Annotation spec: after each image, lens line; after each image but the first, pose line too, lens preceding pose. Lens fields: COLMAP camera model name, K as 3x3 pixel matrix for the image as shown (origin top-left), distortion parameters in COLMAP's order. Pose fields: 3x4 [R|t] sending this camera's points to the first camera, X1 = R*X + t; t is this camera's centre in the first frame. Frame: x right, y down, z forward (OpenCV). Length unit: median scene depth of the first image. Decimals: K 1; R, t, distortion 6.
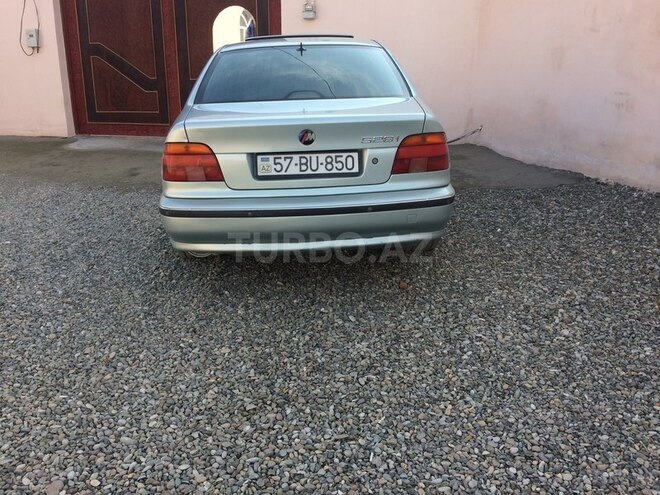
lens RADIAL K [[553.1, 0, 330.0], [0, 553.1, 247.5], [0, 0, 1]] dist [0.014862, 0.007017]
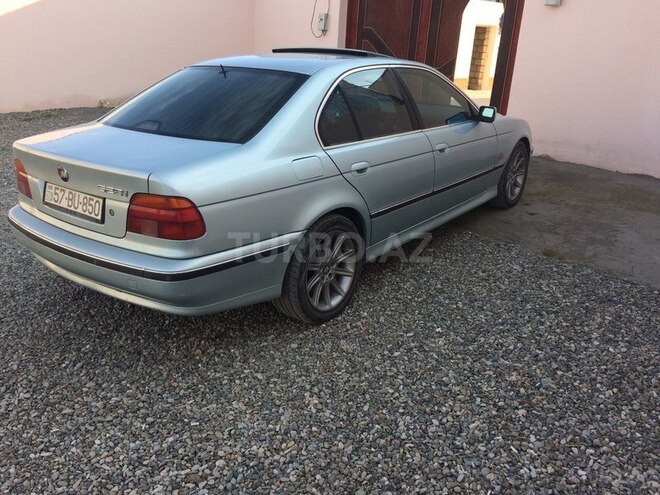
lens RADIAL K [[553.1, 0, 330.0], [0, 553.1, 247.5], [0, 0, 1]] dist [0.014862, 0.007017]
pose [[0.773612, 0.255700, -0.579777, 0.898505], [-0.226935, 0.966078, 0.123265, -0.294008], [0.591629, 0.036213, 0.805397, 0.482940]]
